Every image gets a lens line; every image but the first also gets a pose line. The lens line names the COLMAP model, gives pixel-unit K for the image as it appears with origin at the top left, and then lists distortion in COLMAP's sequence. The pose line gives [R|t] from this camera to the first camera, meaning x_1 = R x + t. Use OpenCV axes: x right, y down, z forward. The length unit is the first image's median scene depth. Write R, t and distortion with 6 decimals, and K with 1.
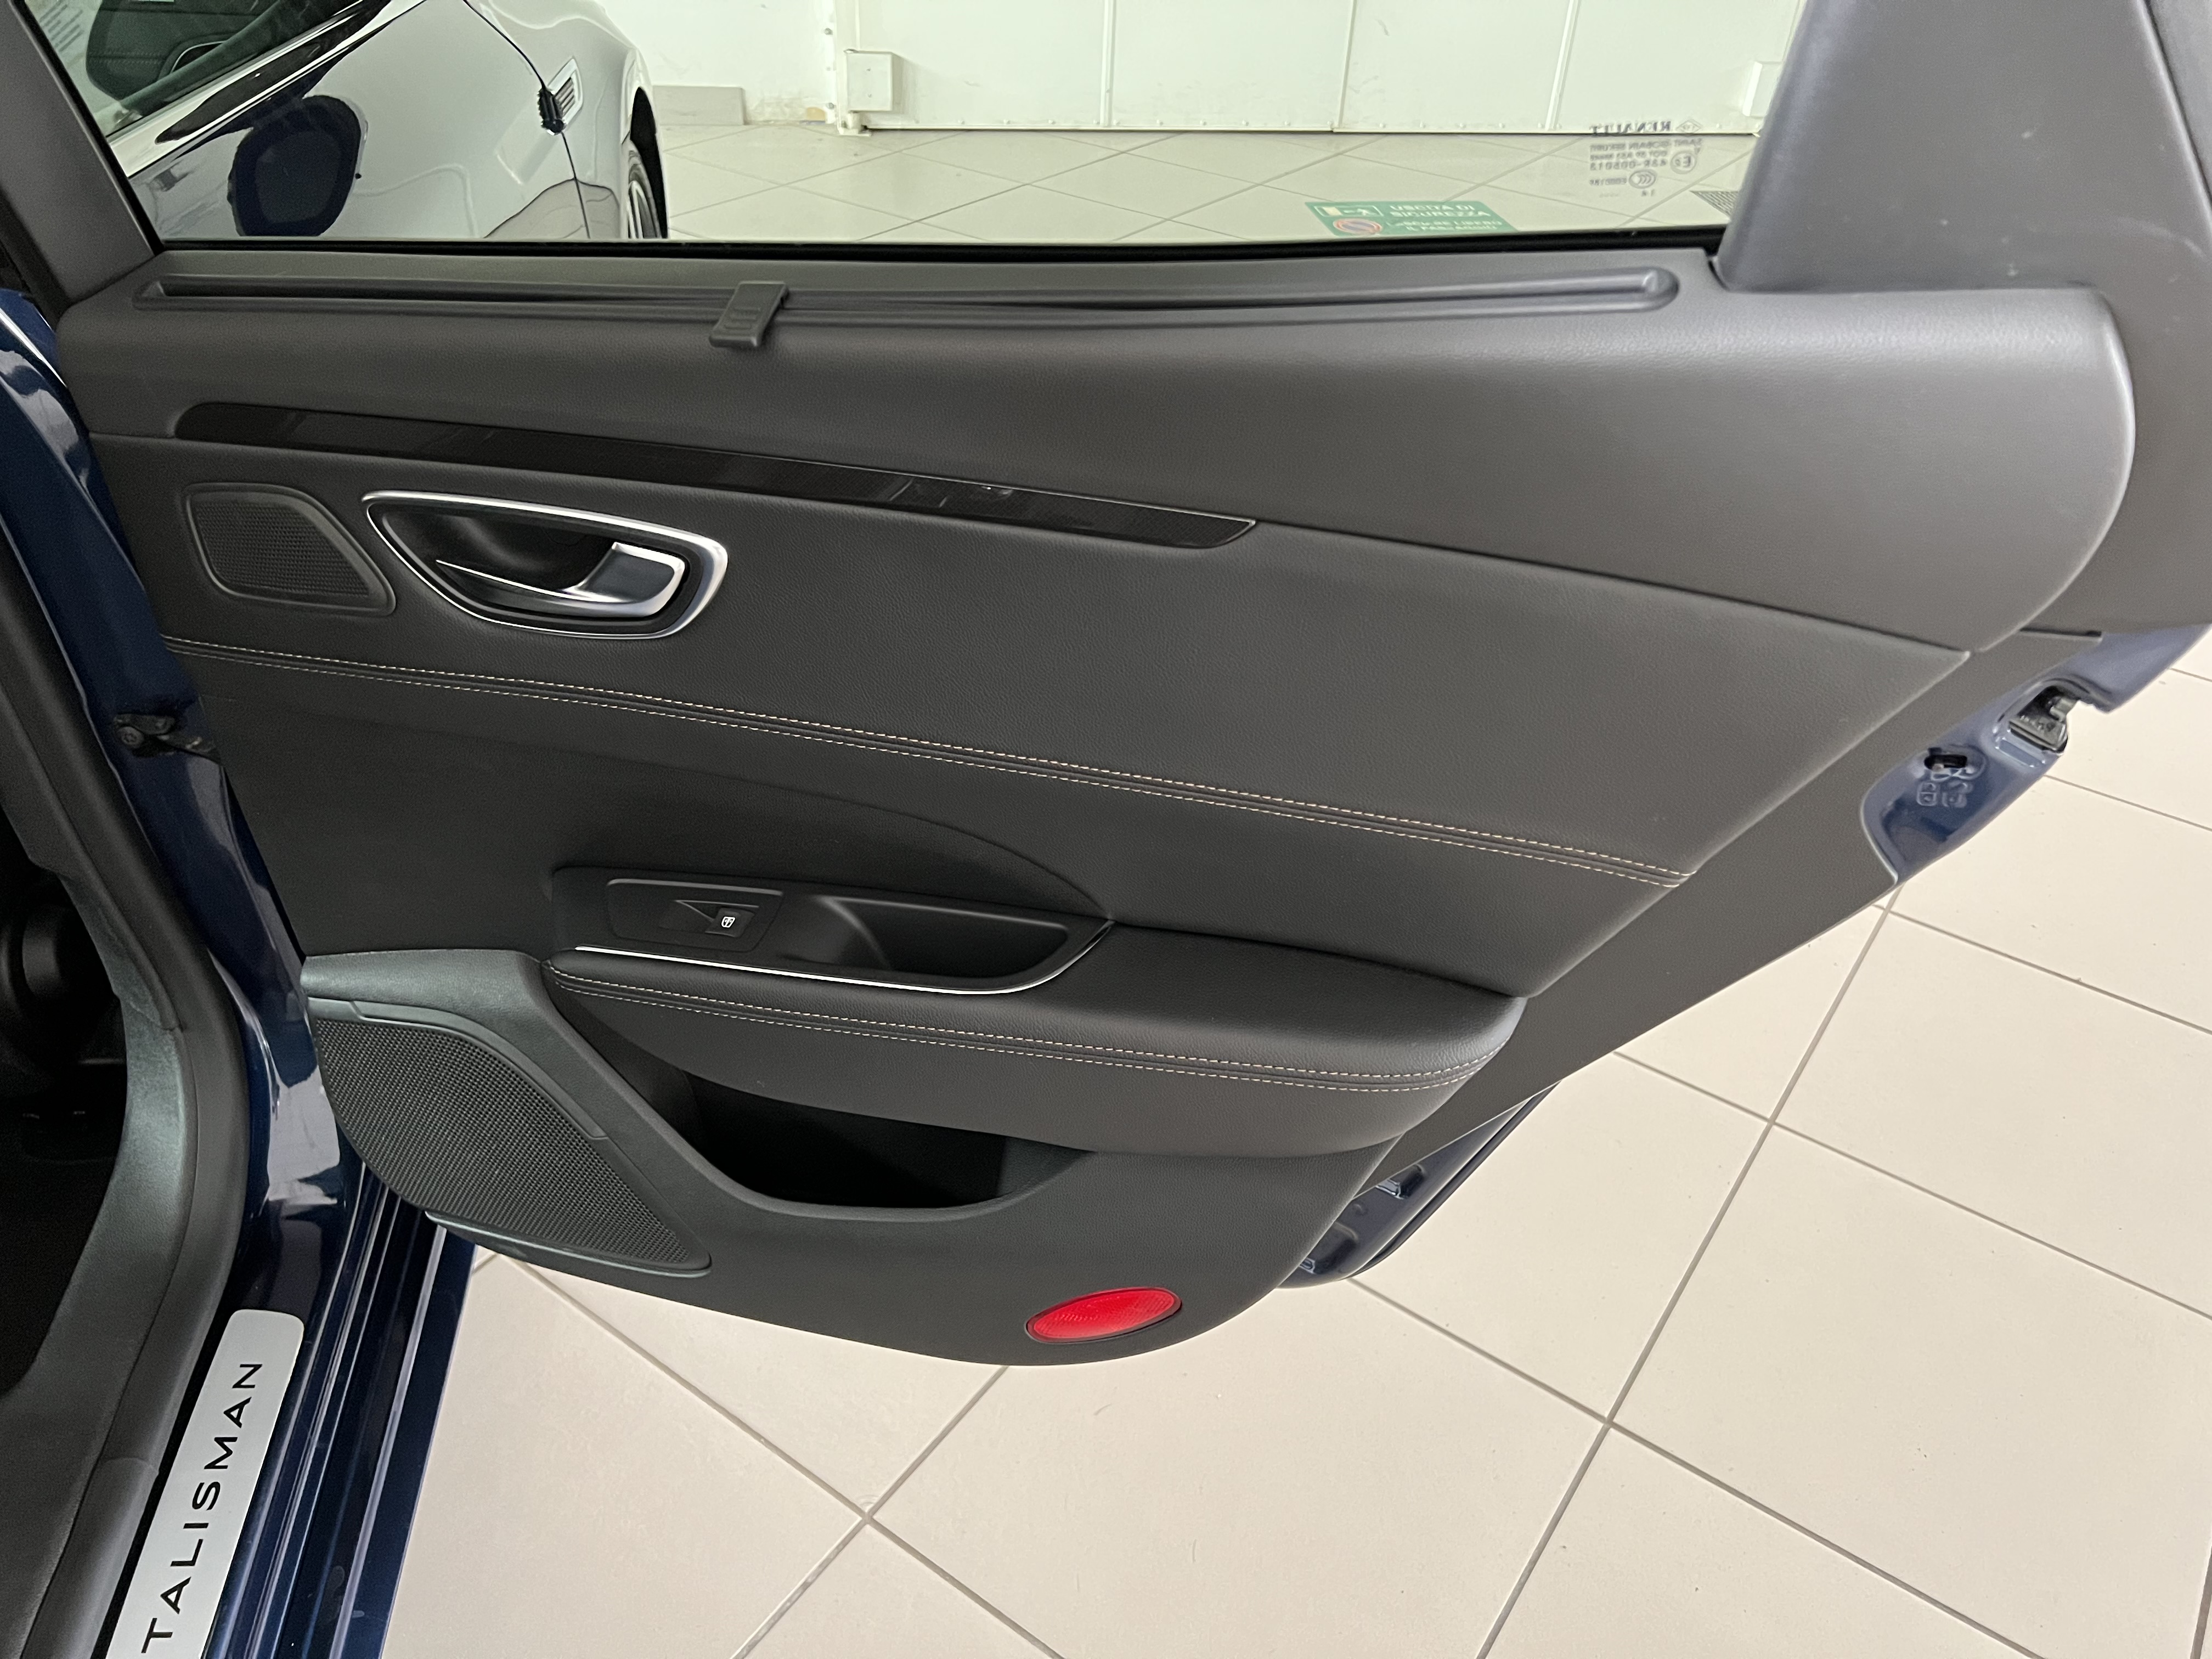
lens RADIAL K [[1690.0, 0, 1096.8], [0, 1690.0, 834.9], [0, 0, 1]] dist [0.064015, -0.073237]
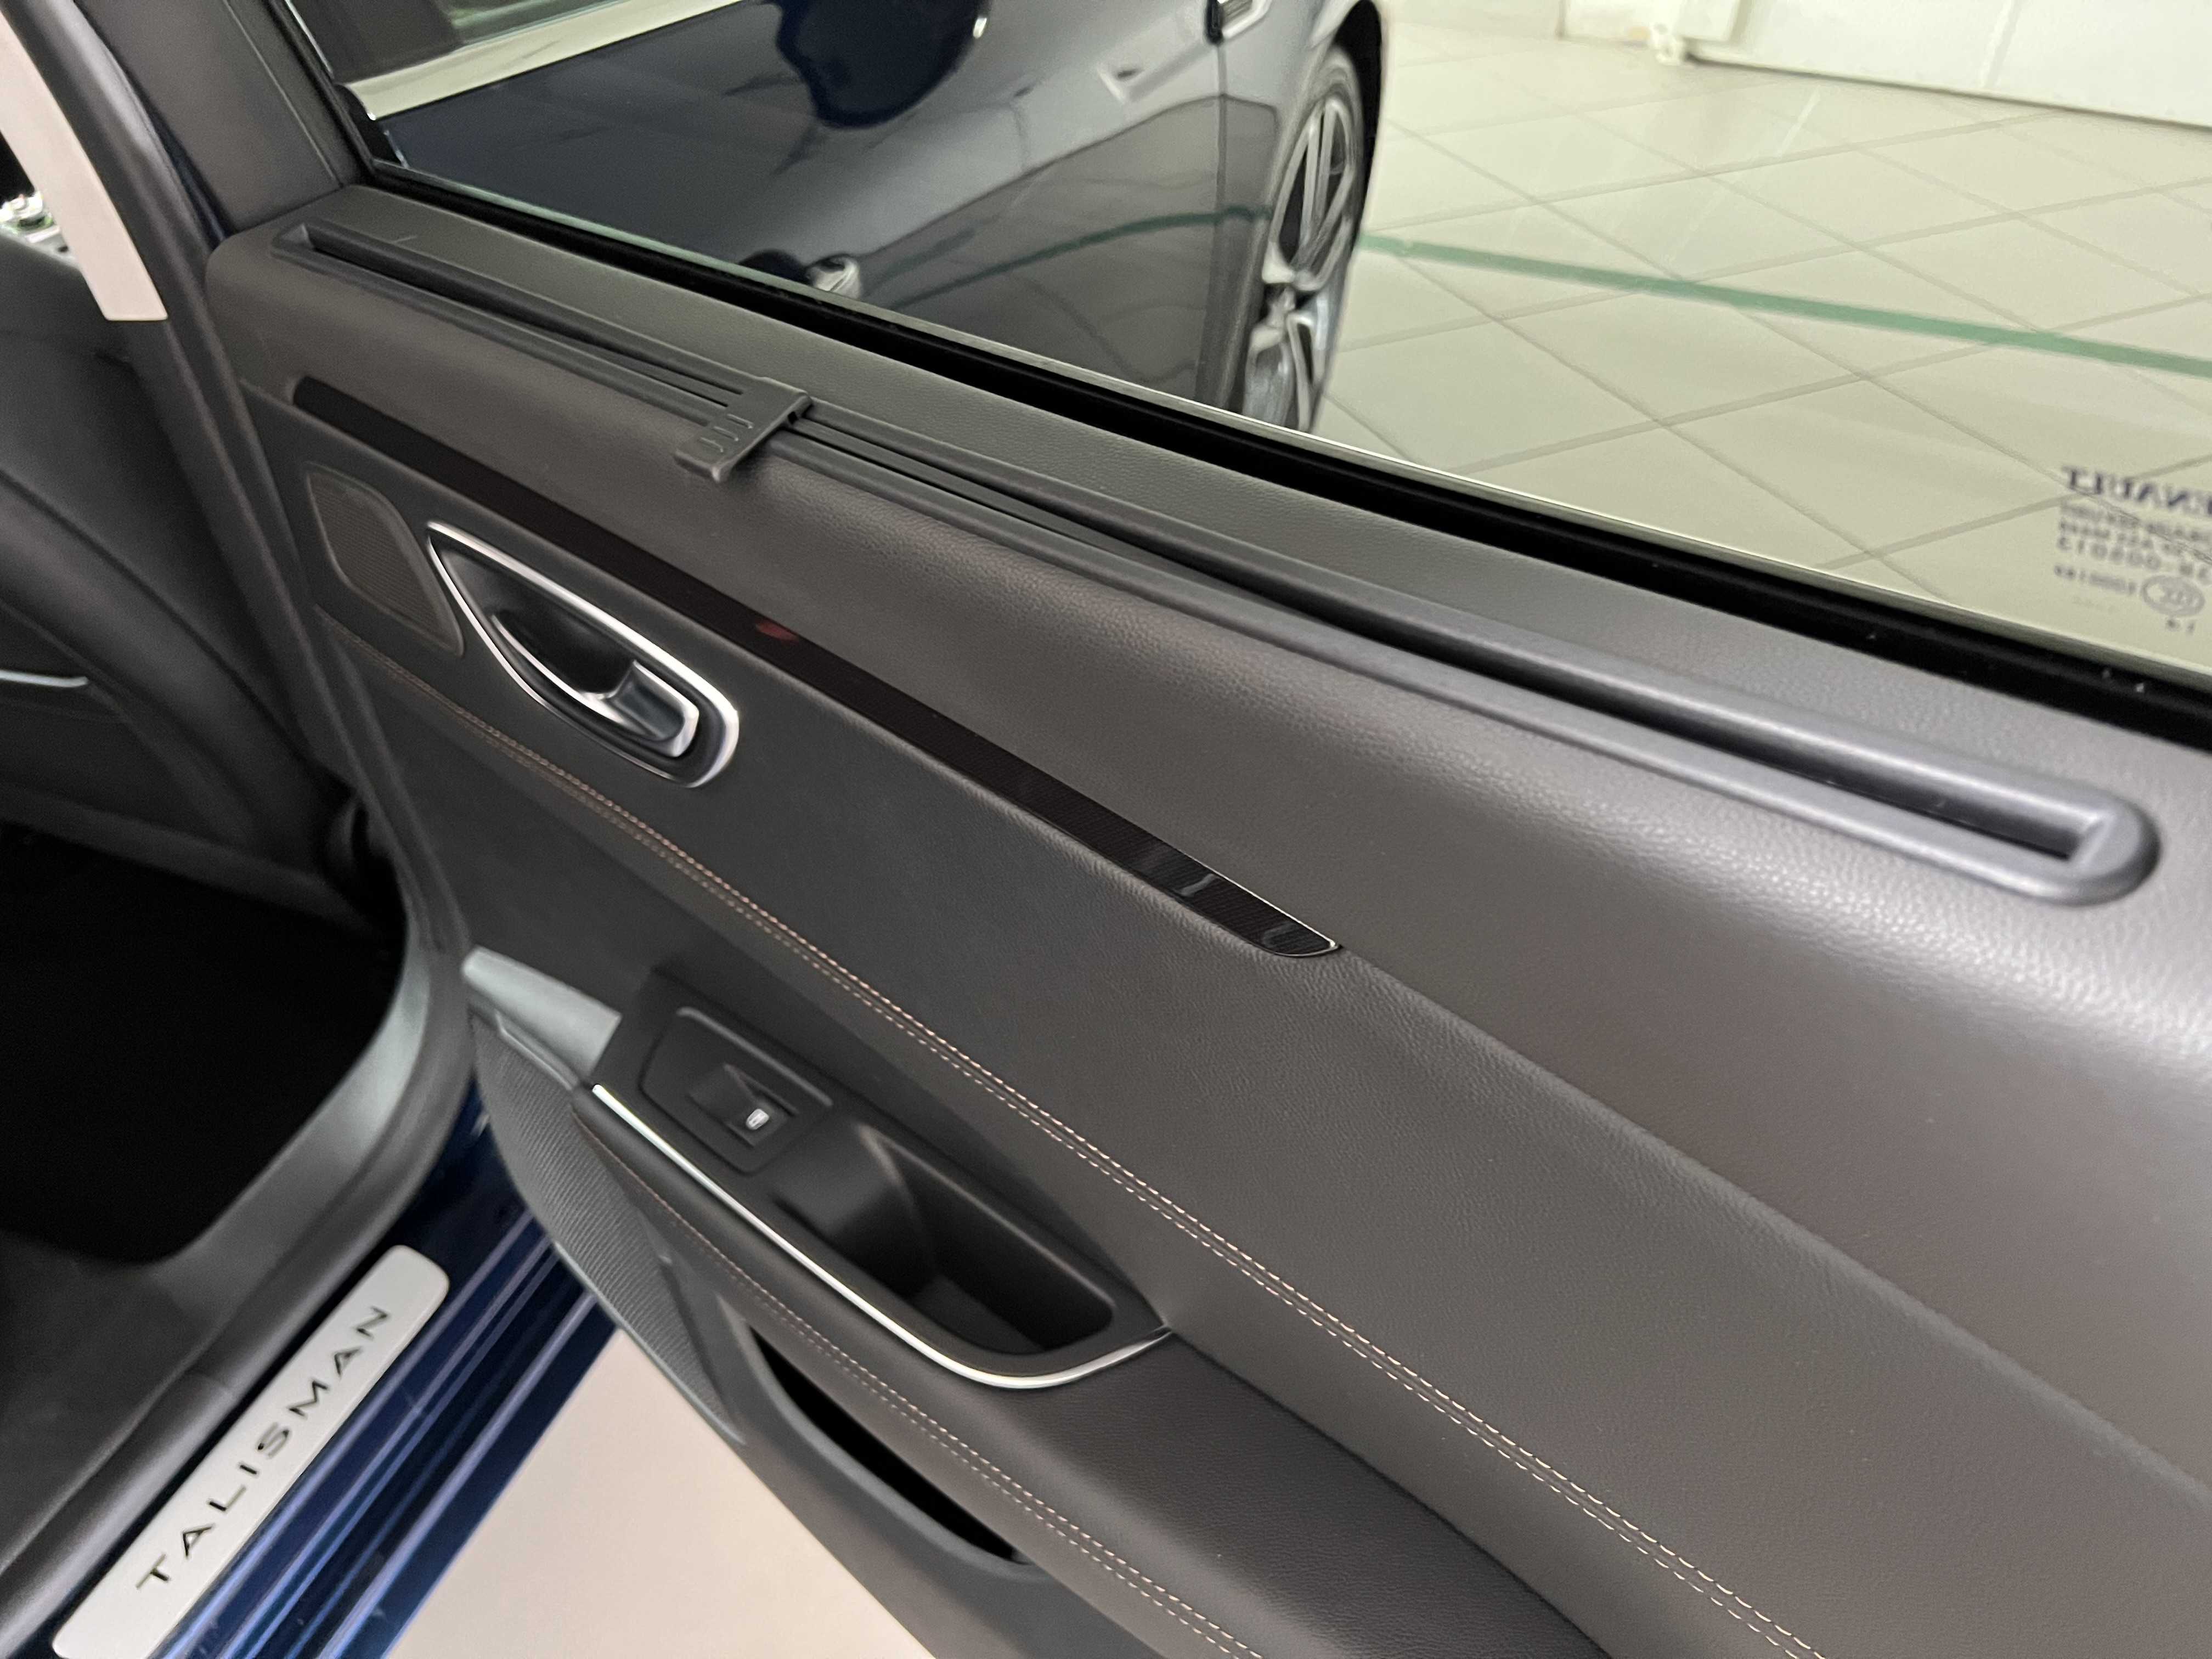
lens RADIAL K [[1690.0, 0, 1096.8], [0, 1690.0, 834.9], [0, 0, 1]] dist [0.064015, -0.073237]
pose [[0.881599, 0.292883, -0.370138, 0.196851], [-0.271974, 0.956136, 0.108781, -0.228082], [0.385762, 0.004767, 0.922586, 0.364598]]
